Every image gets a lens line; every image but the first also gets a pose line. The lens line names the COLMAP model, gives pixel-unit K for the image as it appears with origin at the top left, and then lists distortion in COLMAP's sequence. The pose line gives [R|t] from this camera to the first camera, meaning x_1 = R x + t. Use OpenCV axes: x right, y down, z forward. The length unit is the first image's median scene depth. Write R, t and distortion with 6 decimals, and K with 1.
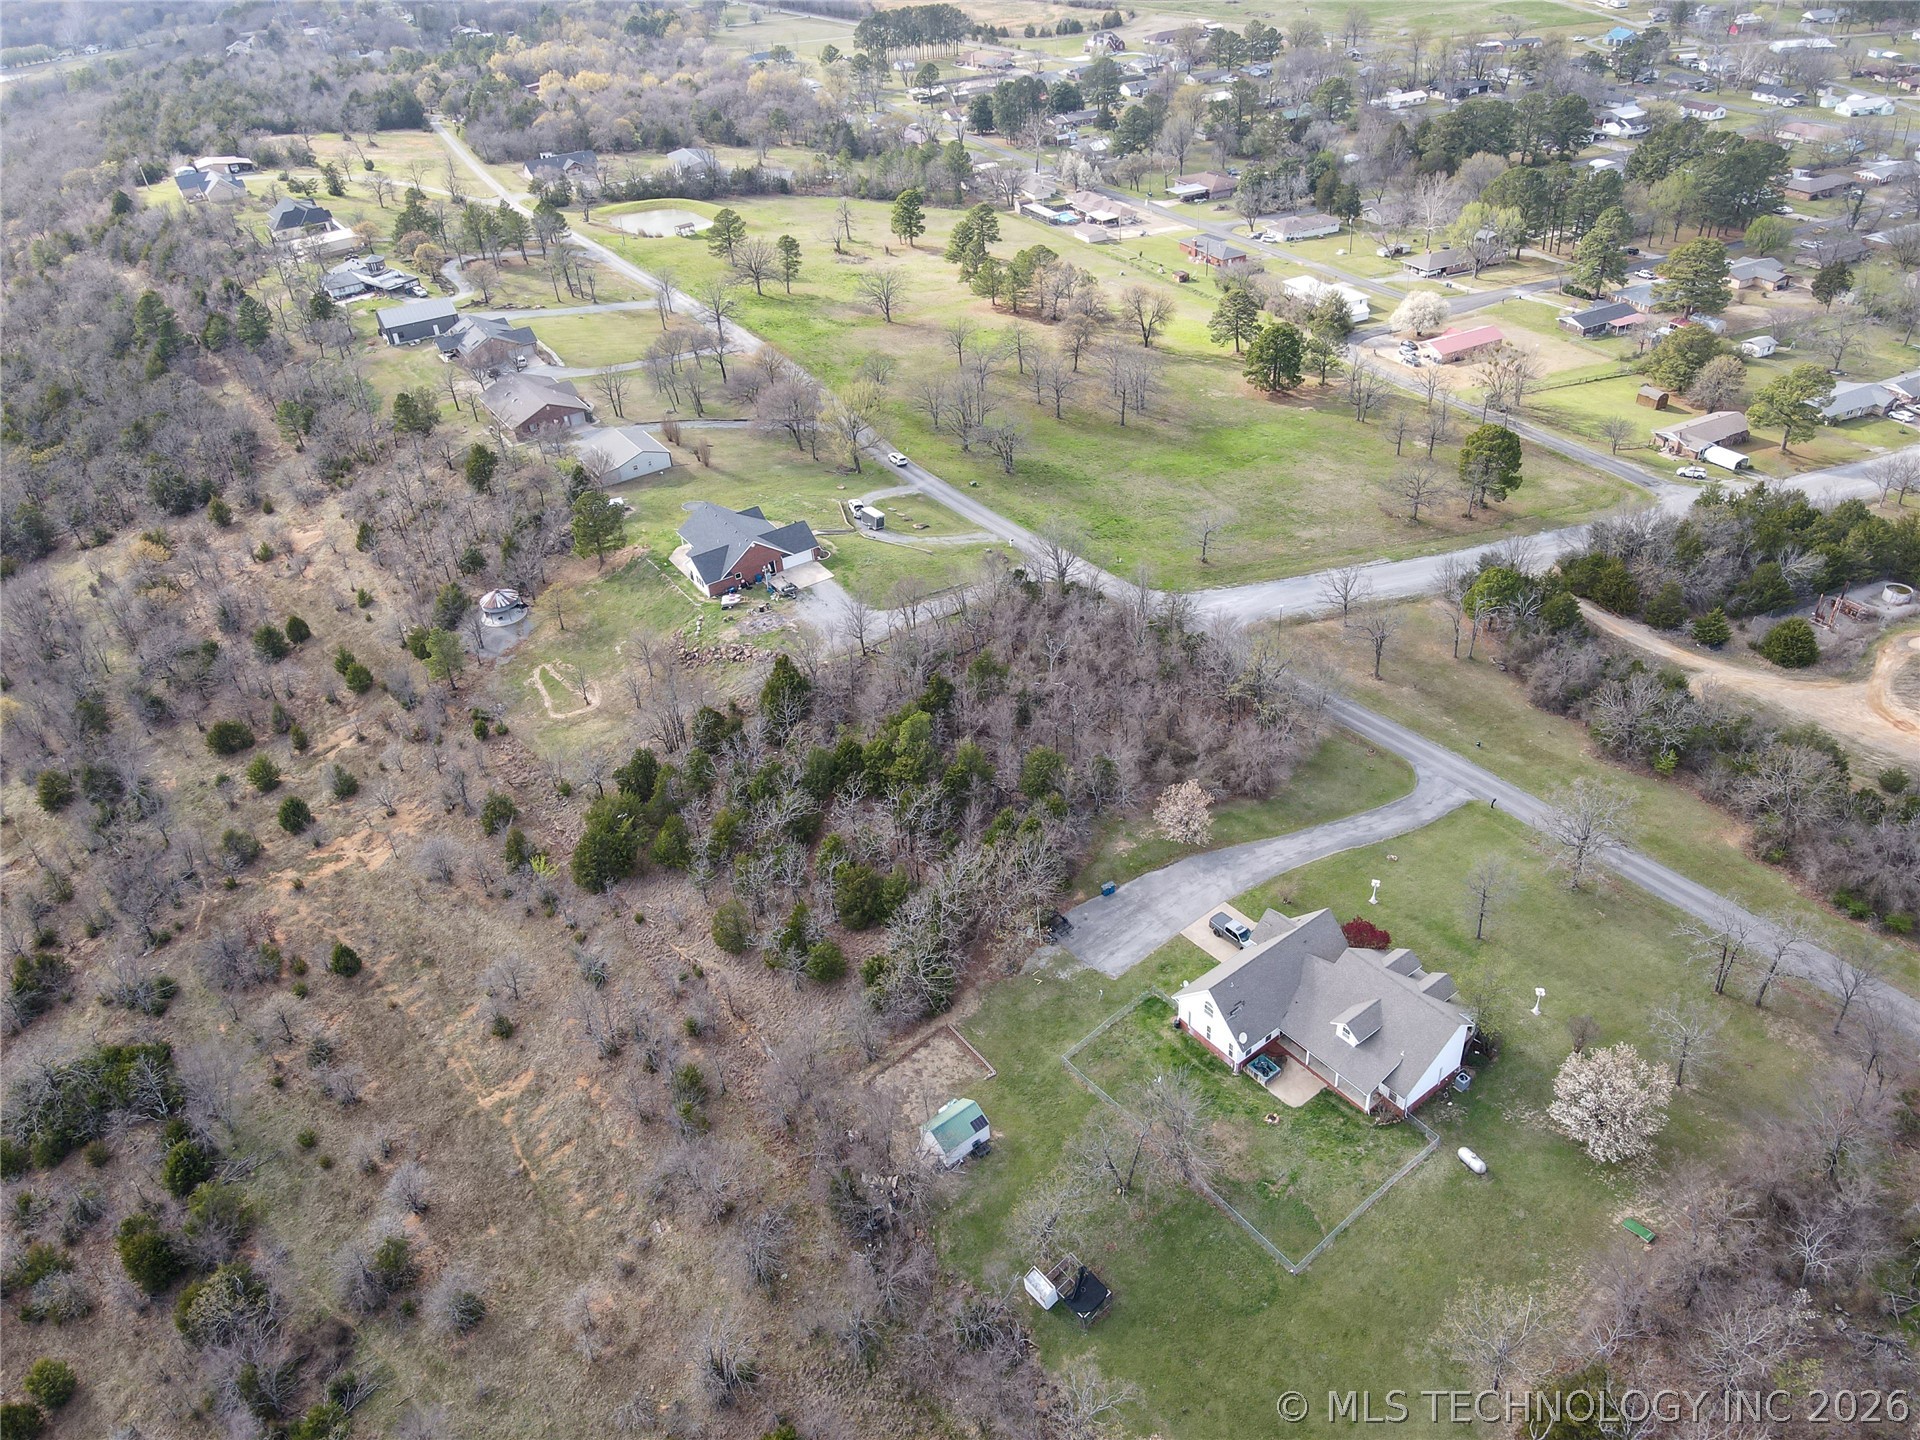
lens RADIAL K [[1394.7, 0, 975.0], [0, 1394.7, 728.1], [0, 0, 1]] dist [-0.008961, 0.072241]
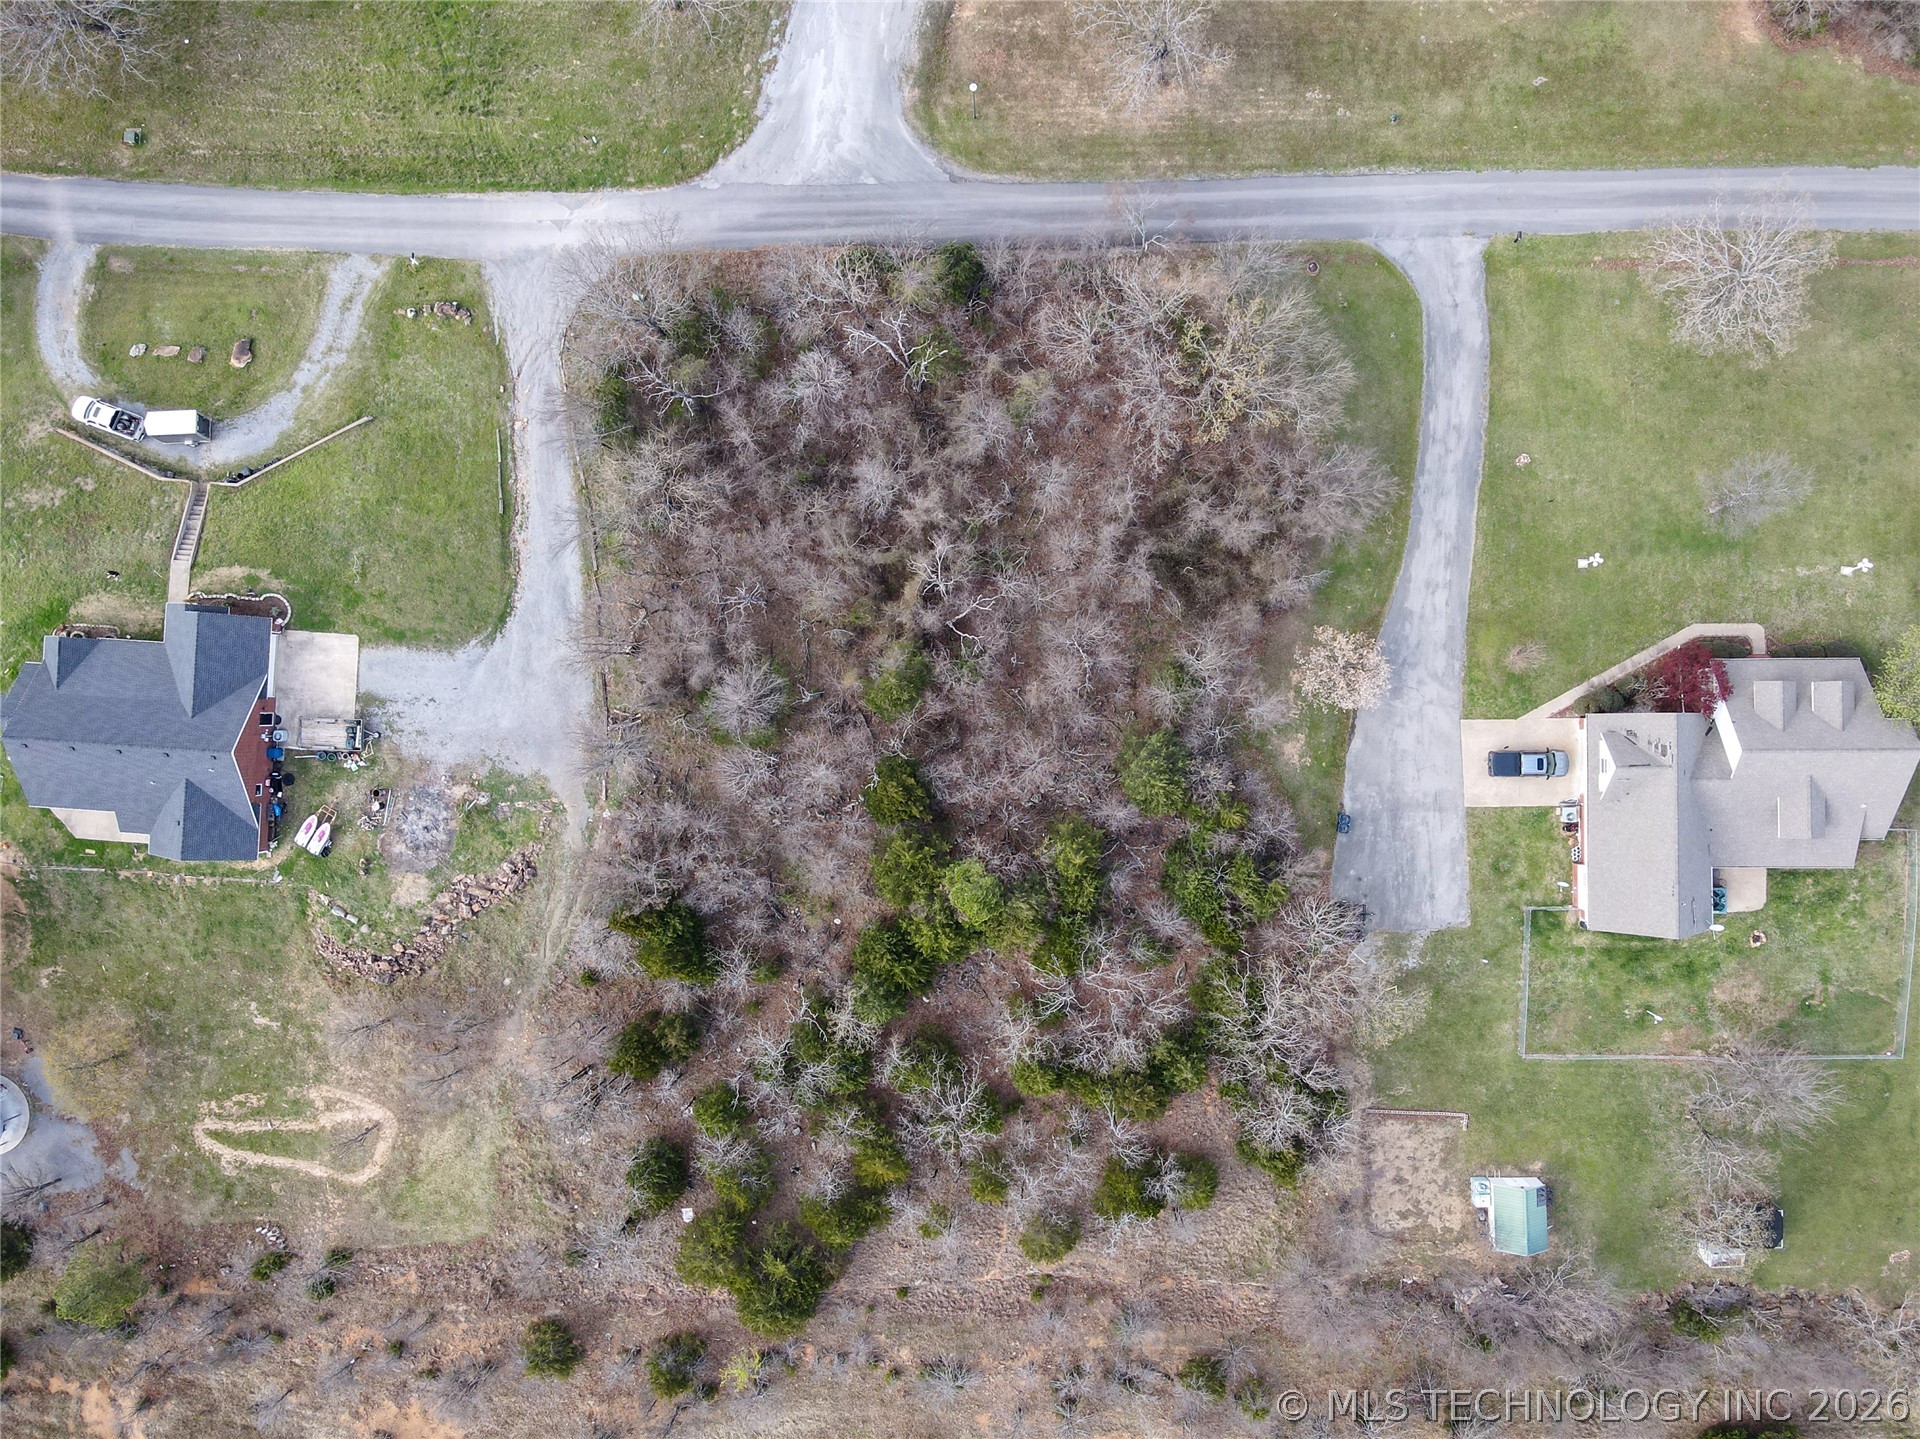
lens RADIAL K [[1399.2, 0, 970.2], [0, 1399.2, 714.1], [0, 0, 1]] dist [0.018163, 0.004309]
pose [[0.604470, -0.795772, 0.036919, -0.003259], [0.456925, 0.384298, 0.802206, -0.434184], [-0.652561, -0.468040, 0.595905, 0.529575]]
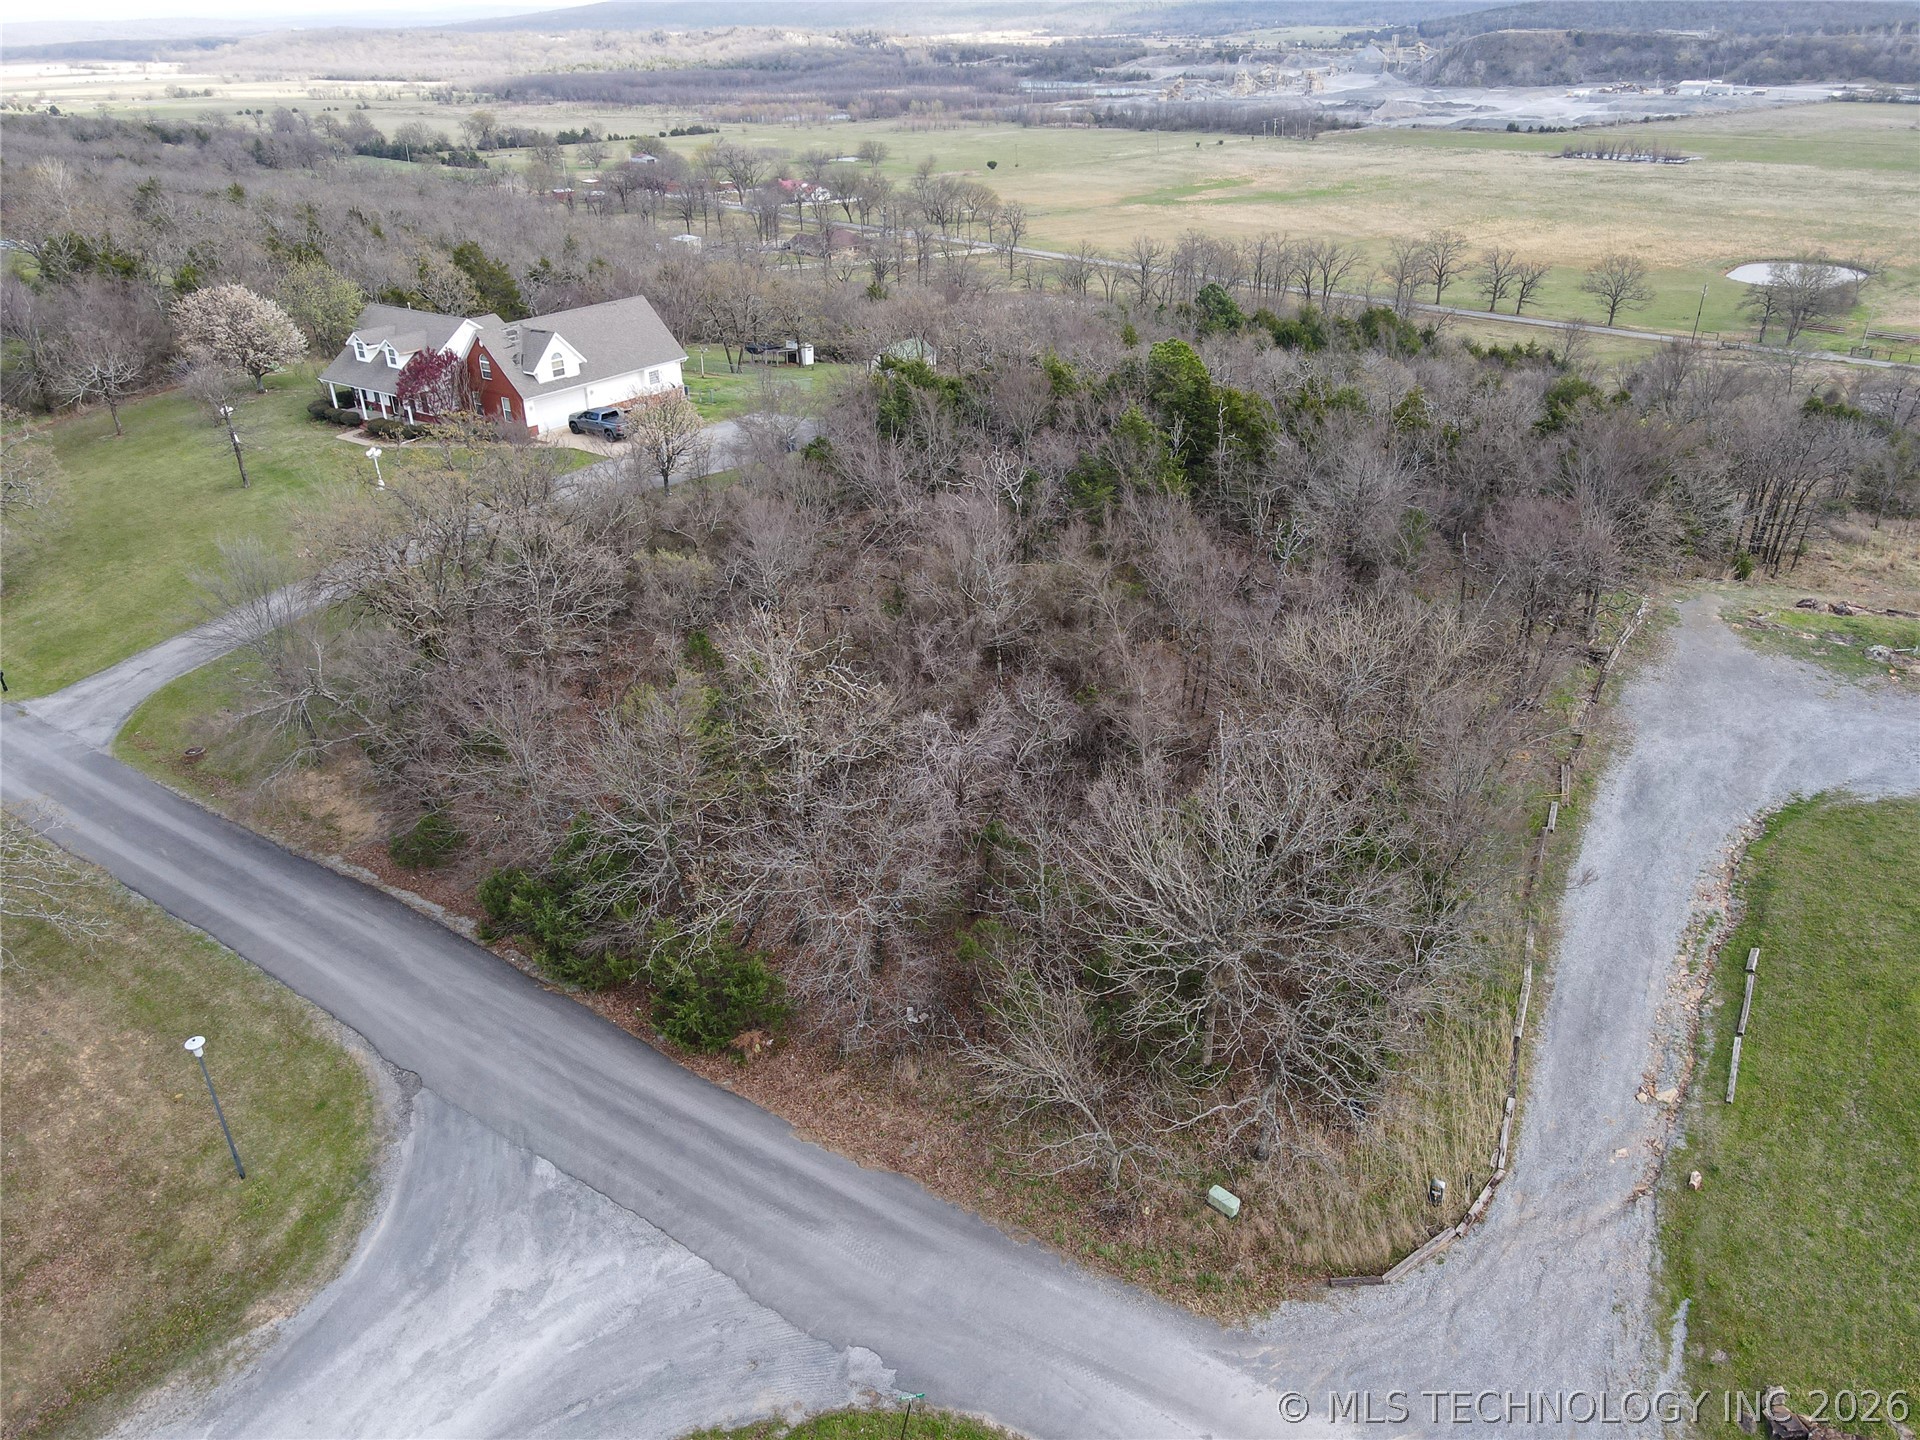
lens RADIAL K [[1396.3, 0, 968.6], [0, 1396.3, 716.0], [0, 0, 1]] dist [0.024745, -0.005143]
pose [[-0.954220, 0.200611, -0.221856, 0.138334], [-0.101780, 0.479687, 0.871517, -0.310557], [0.281257, 0.854199, -0.437308, 1.058467]]
